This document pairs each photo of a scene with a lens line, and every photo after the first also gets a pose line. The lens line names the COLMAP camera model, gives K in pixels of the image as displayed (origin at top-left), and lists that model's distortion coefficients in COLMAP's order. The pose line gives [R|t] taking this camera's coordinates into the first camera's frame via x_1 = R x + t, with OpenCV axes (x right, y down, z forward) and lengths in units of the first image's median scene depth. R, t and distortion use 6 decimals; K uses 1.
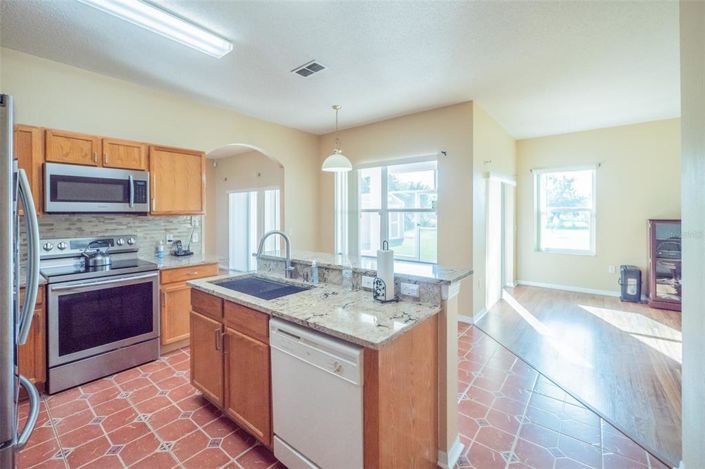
lens RADIAL K [[287.0, 0, 355.5], [0, 287.0, 217.7], [0, 0, 1]] dist [-0.014010, -0.000121]
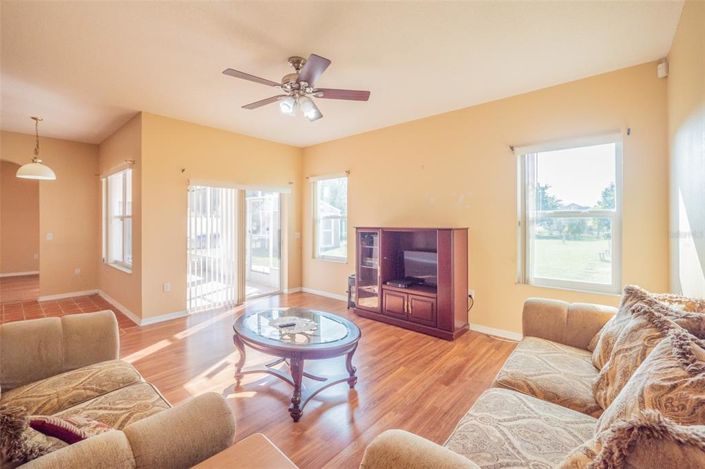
lens RADIAL K [[300.3, 0, 349.3], [0, 300.3, 223.9], [0, 0, 1]] dist [0.000237, 0.000131]
pose [[0.999267, 0.008429, -0.037354, 0.885396], [-0.008543, 0.999959, -0.002896, -0.001096], [0.037328, 0.003213, 0.999298, -0.055187]]
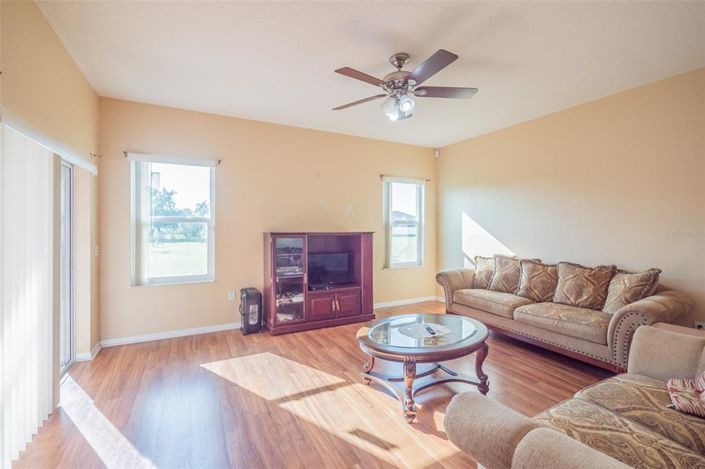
lens RADIAL K [[308.7, 0, 336.1], [0, 308.7, 228.8], [0, 0, 1]] dist [0.000864, 0.000143]
pose [[0.417226, 0.001679, 0.908801, 0.231418], [0.003166, 0.999990, -0.003301, -0.001677], [-0.908797, 0.004255, 0.417216, 0.359620]]
